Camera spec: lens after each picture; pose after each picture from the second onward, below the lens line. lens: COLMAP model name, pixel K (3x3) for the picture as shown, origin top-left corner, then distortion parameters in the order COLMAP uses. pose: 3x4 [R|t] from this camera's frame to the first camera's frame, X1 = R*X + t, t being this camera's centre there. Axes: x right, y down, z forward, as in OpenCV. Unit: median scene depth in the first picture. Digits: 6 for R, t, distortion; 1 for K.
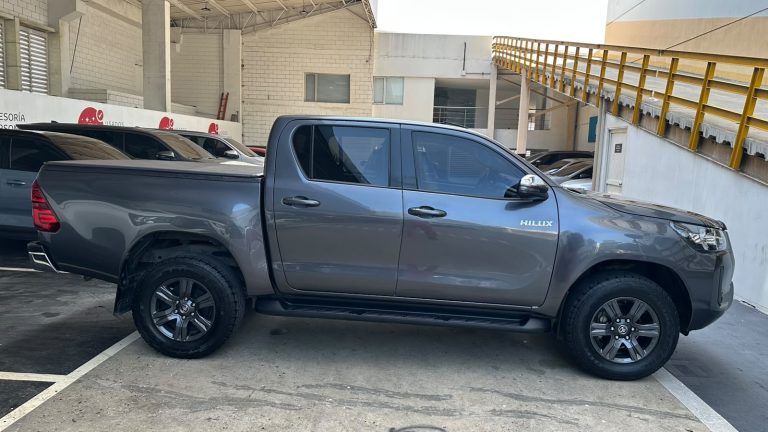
lens RADIAL K [[546.6, 0, 388.1], [0, 546.6, 216.2], [0, 0, 1]] dist [0.040351, -0.050456]
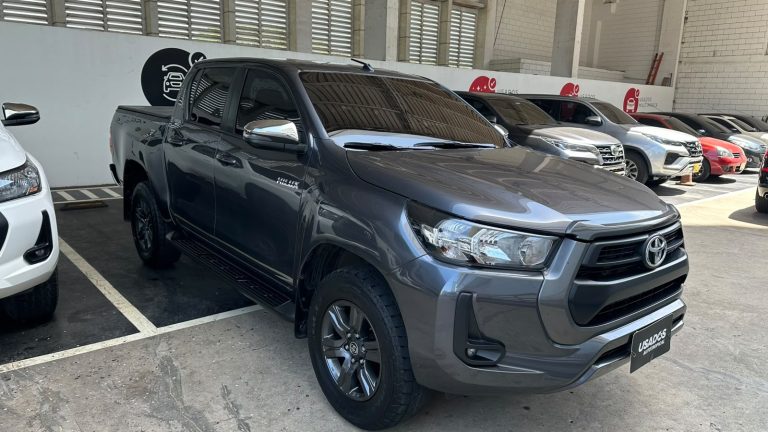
lens RADIAL K [[546.6, 0, 382.6], [0, 546.6, 216.9], [0, 0, 1]] dist [0.040351, -0.050456]
pose [[0.686983, 0.129572, -0.715028, 0.075836], [-0.094447, 0.991549, 0.088939, -0.007325], [0.720510, 0.006433, 0.693415, 0.121155]]
